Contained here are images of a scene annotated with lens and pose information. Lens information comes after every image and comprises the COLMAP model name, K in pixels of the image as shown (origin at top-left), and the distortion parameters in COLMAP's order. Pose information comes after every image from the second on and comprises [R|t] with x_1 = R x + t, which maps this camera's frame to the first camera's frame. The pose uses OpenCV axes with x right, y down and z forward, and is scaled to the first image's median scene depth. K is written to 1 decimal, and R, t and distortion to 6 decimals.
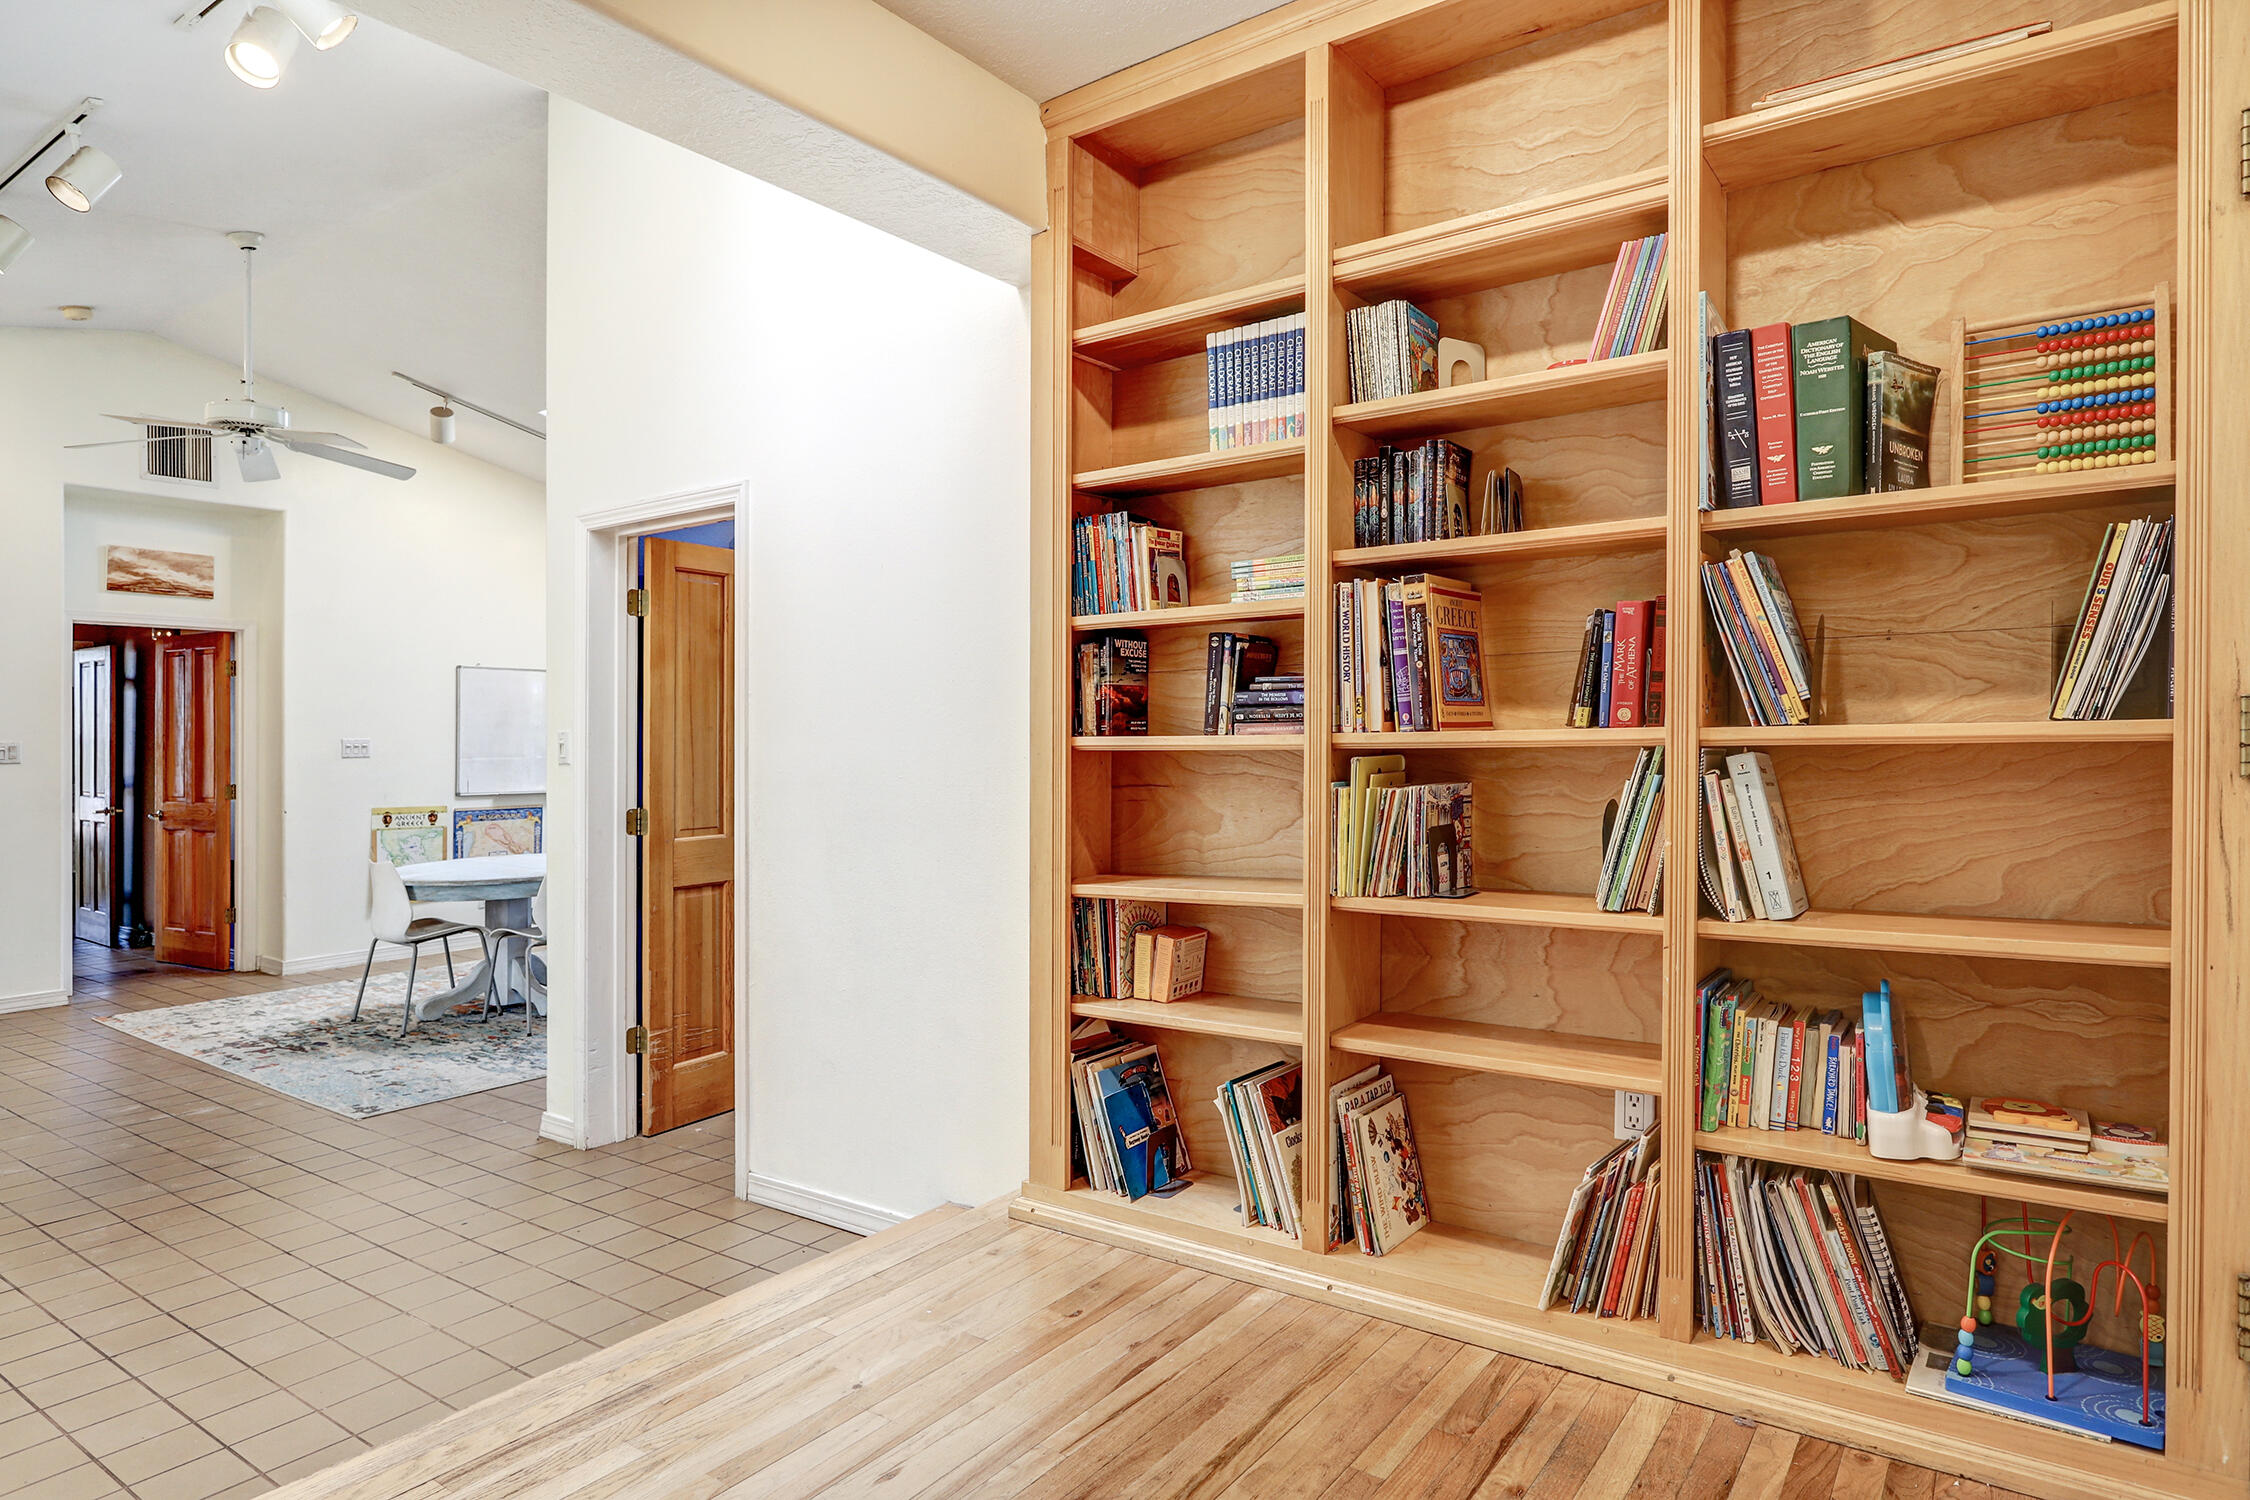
lens RADIAL K [[1281.6, 0, 1122.1], [0, 1281.6, 734.6], [0, 0, 1]] dist [-0.000424, 0.003188]
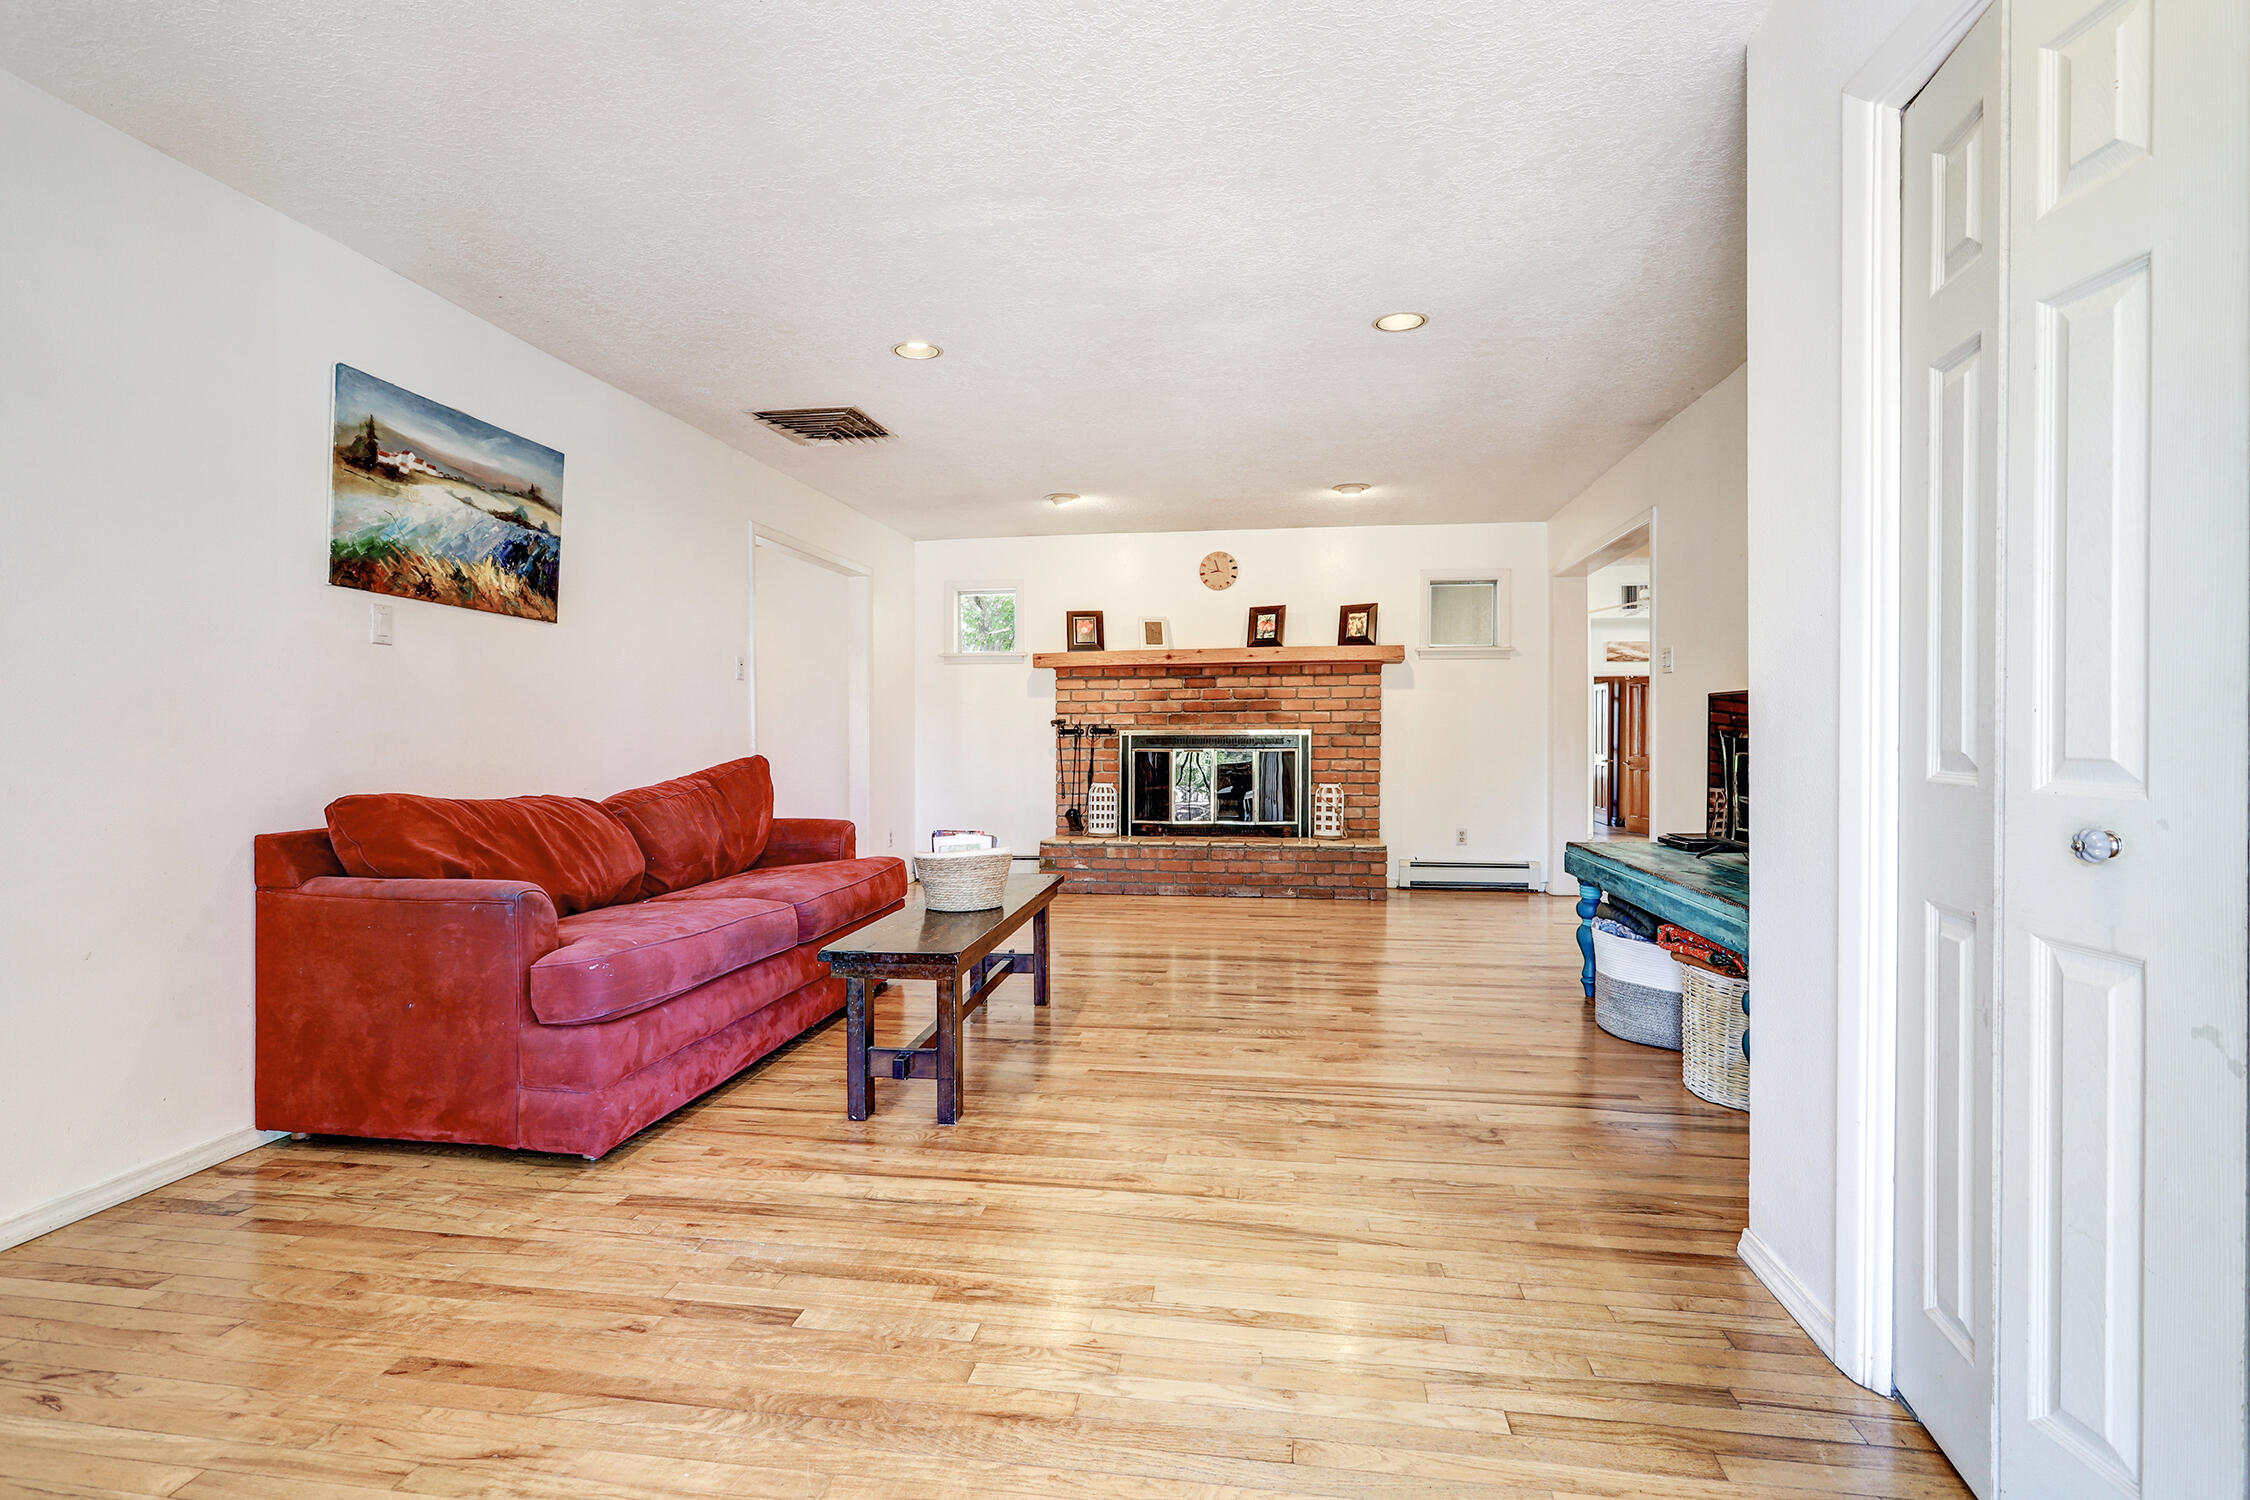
lens RADIAL K [[1060.6, 0, 1143.9], [0, 1060.6, 744.2], [0, 0, 1]] dist [-0.008275, 0.002477]
pose [[0.470229, 0.013004, -0.882449, 0.442579], [0.005984, 0.999821, 0.017923, -0.004511], [0.882524, -0.013709, 0.470067, -0.559688]]
